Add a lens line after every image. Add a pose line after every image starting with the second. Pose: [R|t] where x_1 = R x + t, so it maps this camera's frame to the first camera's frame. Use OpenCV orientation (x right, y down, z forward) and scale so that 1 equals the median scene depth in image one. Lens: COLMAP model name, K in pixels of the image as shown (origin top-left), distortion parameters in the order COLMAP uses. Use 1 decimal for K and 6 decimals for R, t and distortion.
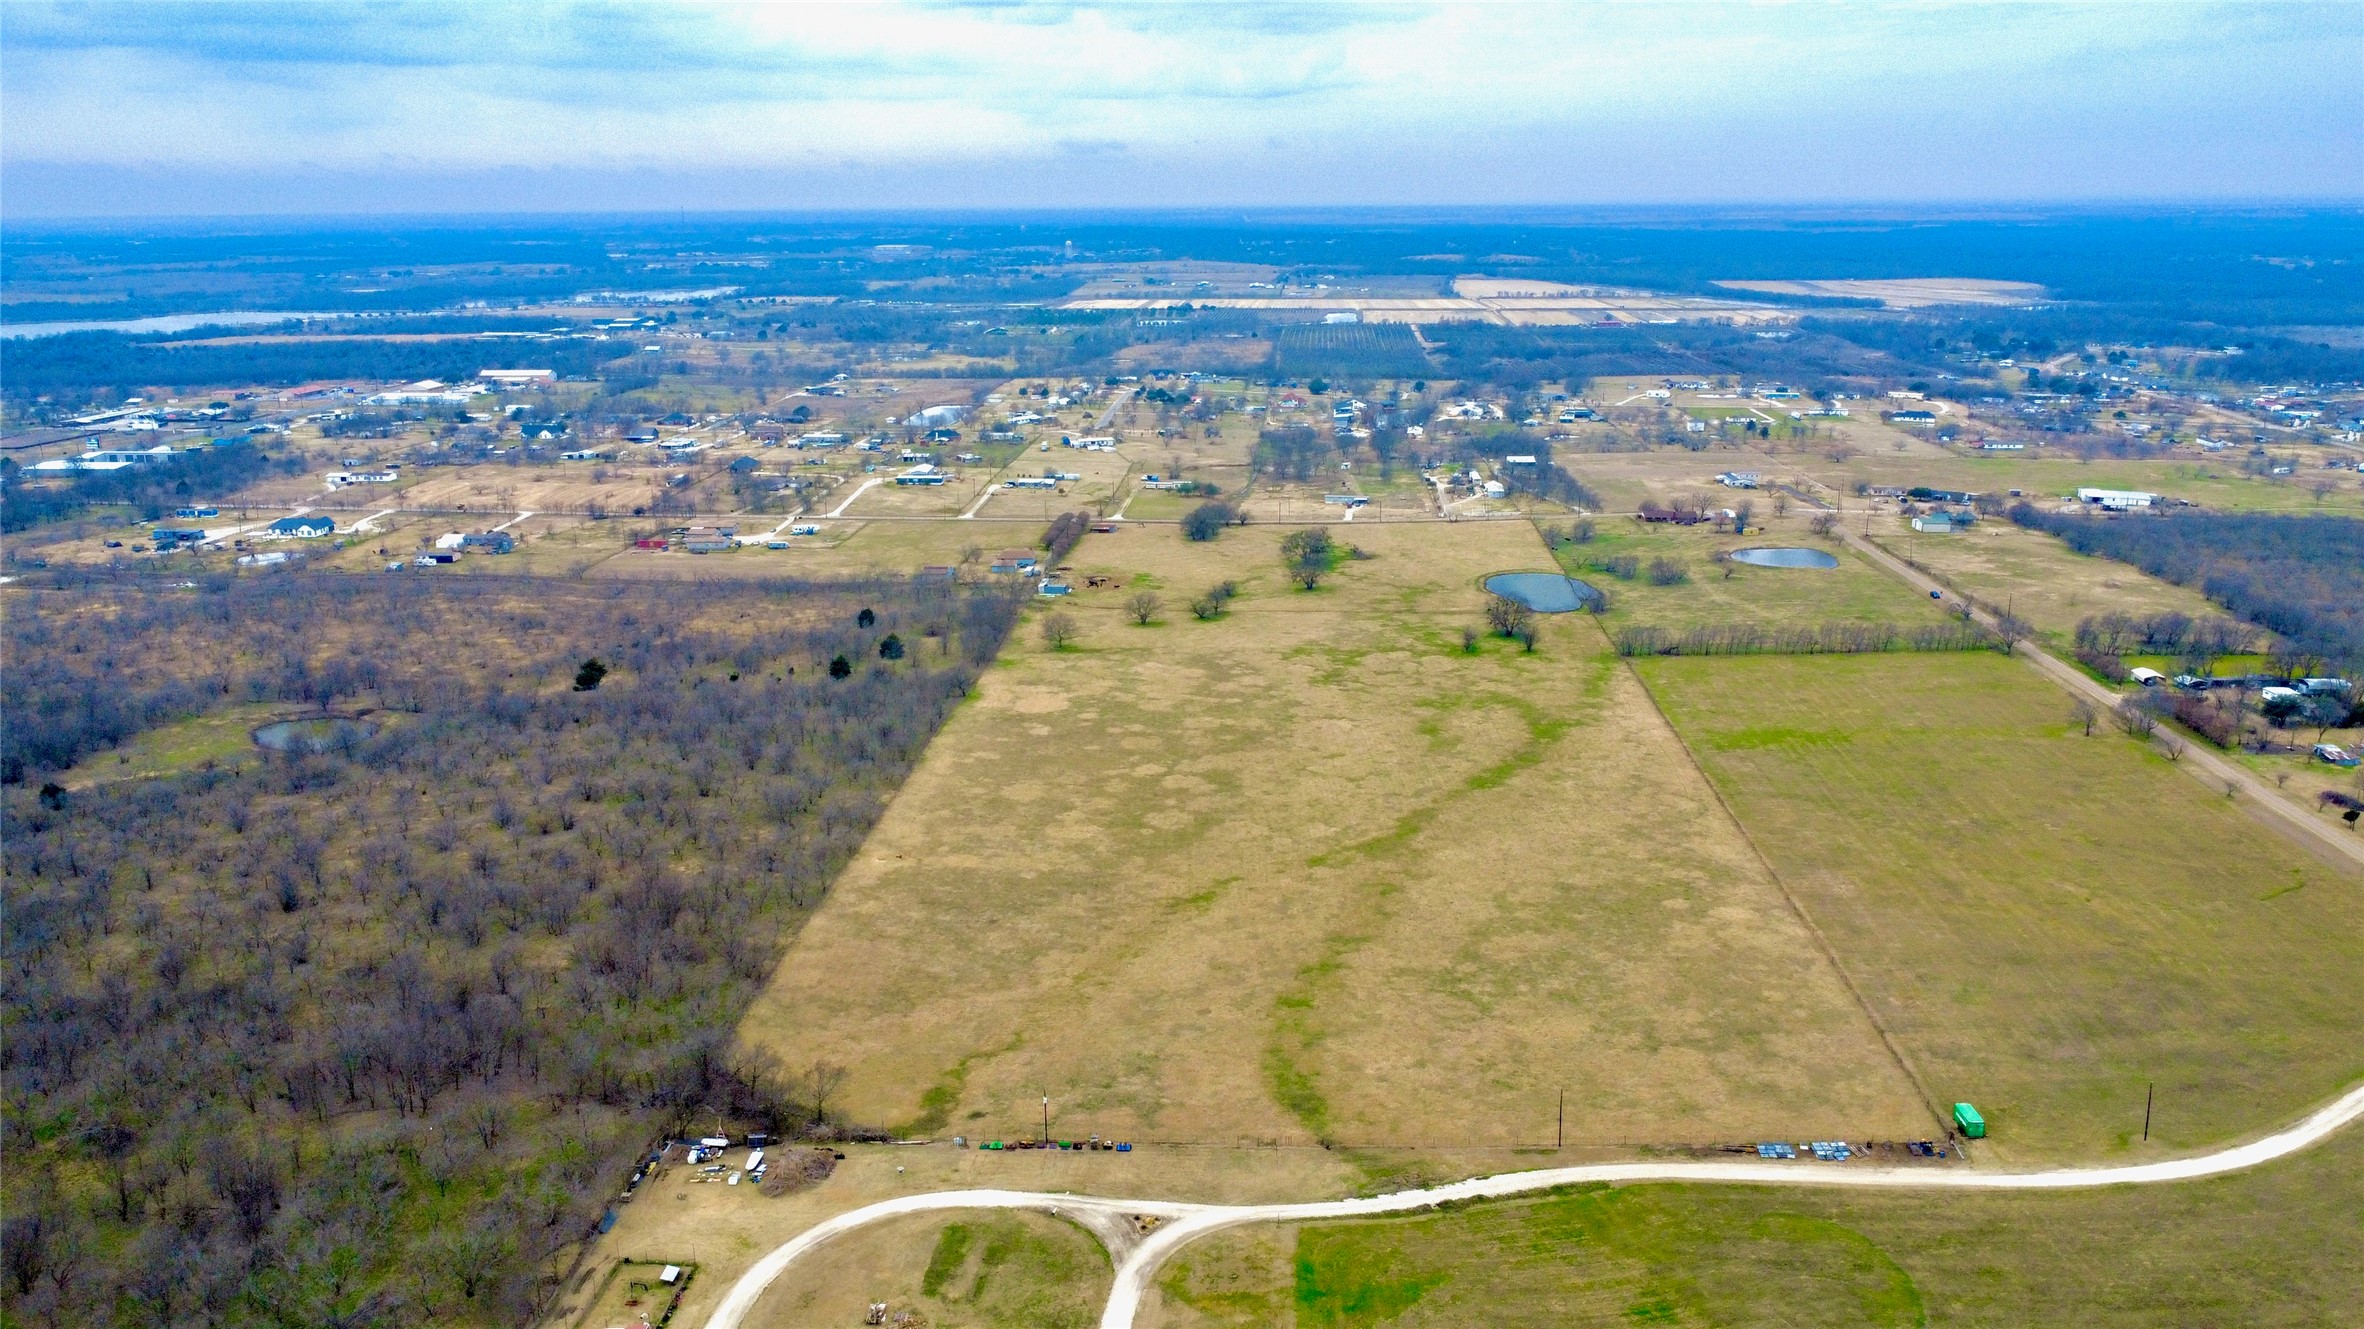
lens RADIAL K [[1773.5, 0, 1176.5], [0, 1773.5, 657.0], [0, 0, 1]] dist [0.005655, -0.005398]
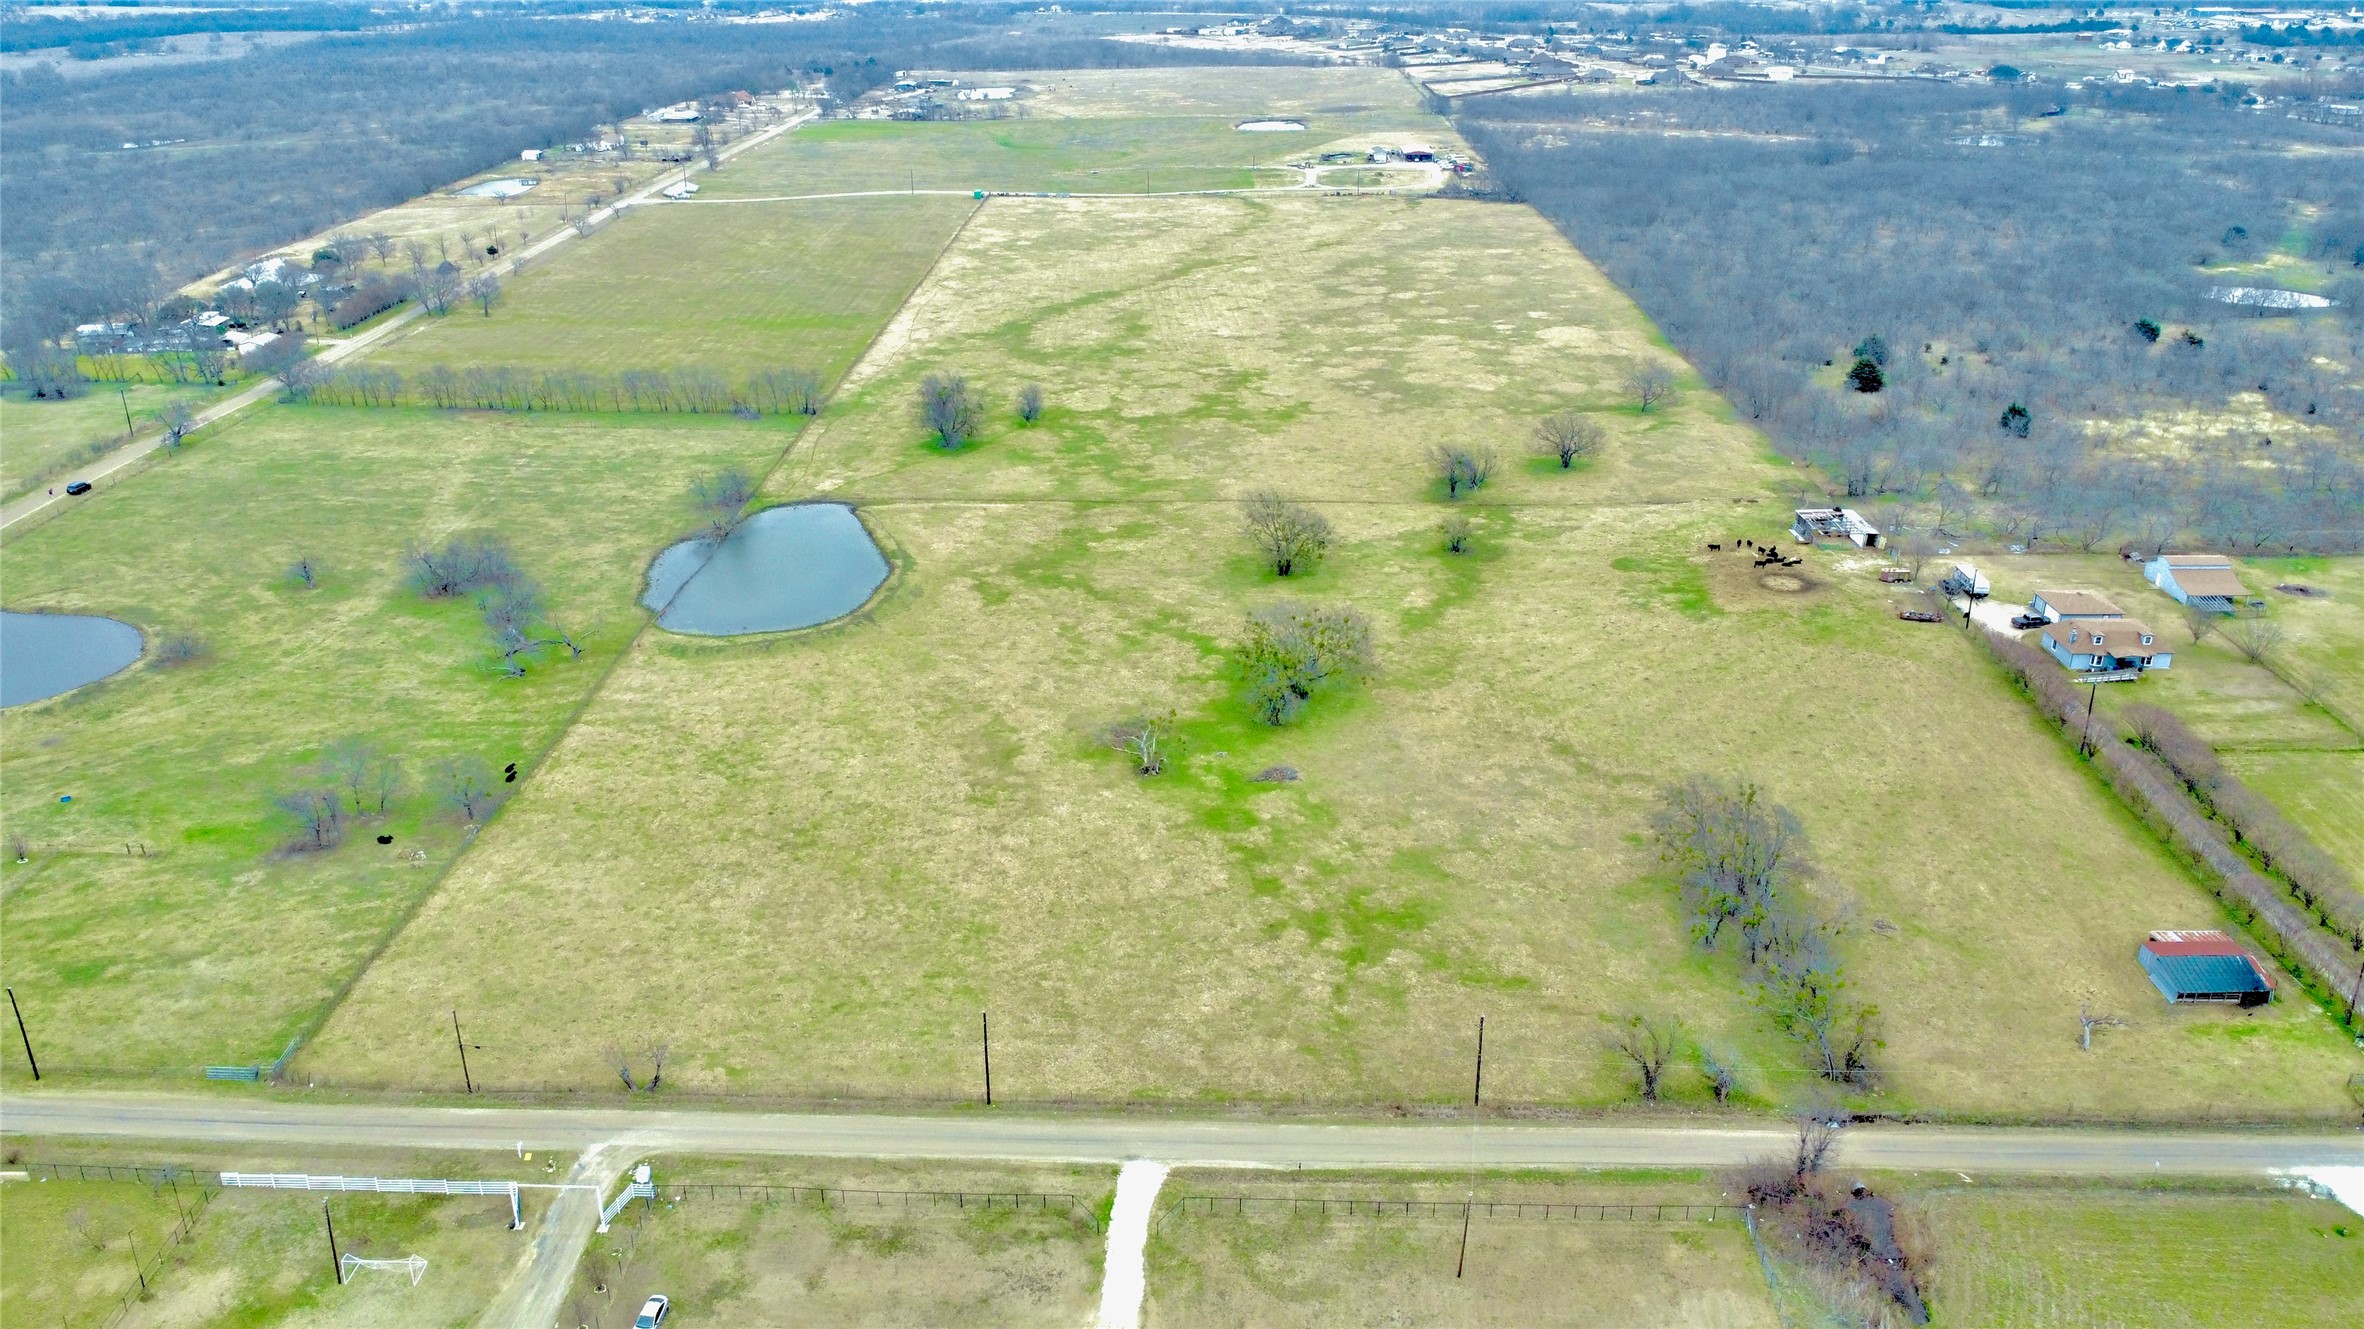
lens RADIAL K [[1773.5, 0, 1176.5], [0, 1773.5, 657.0], [0, 0, 1]] dist [0.005655, -0.005398]
pose [[-0.998757, 0.031269, -0.038814, 0.150484], [0.001157, 0.793076, 0.609122, -0.366735], [0.049829, 0.608320, -0.792126, 1.713505]]
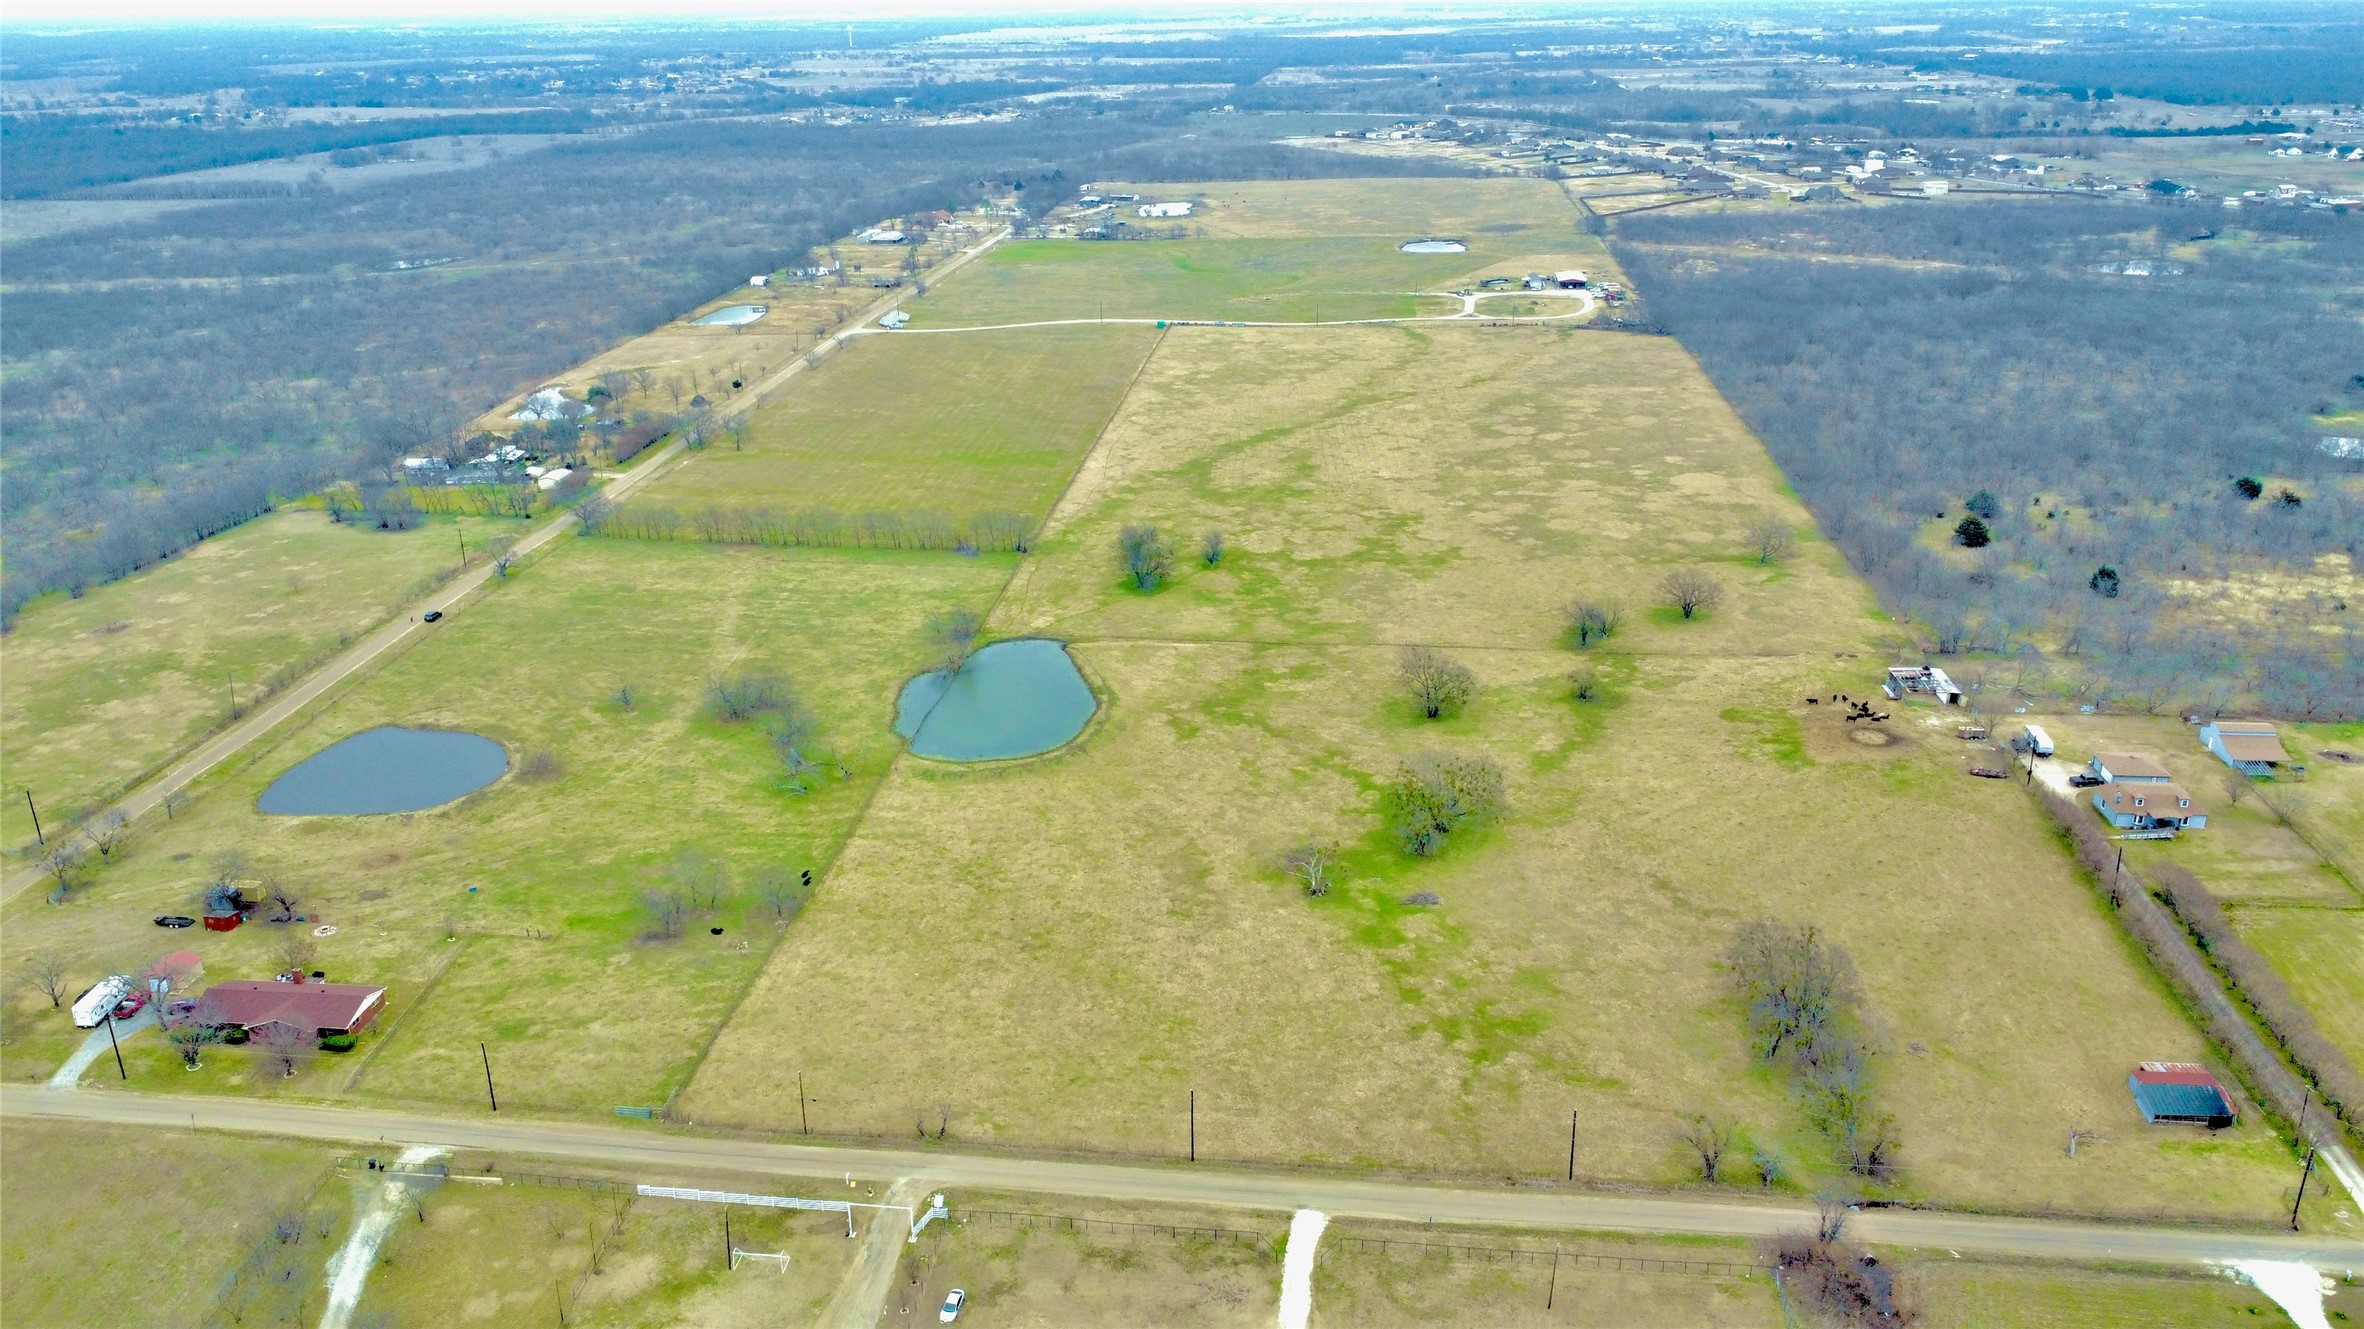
lens RADIAL K [[1773.5, 0, 1176.5], [0, 1773.5, 657.0], [0, 0, 1]] dist [0.005655, -0.005398]
pose [[-0.998851, 0.008553, 0.047145, 0.157236], [0.034312, 0.814455, 0.579212, -0.445778], [-0.033444, 0.580164, -0.813813, 1.777961]]
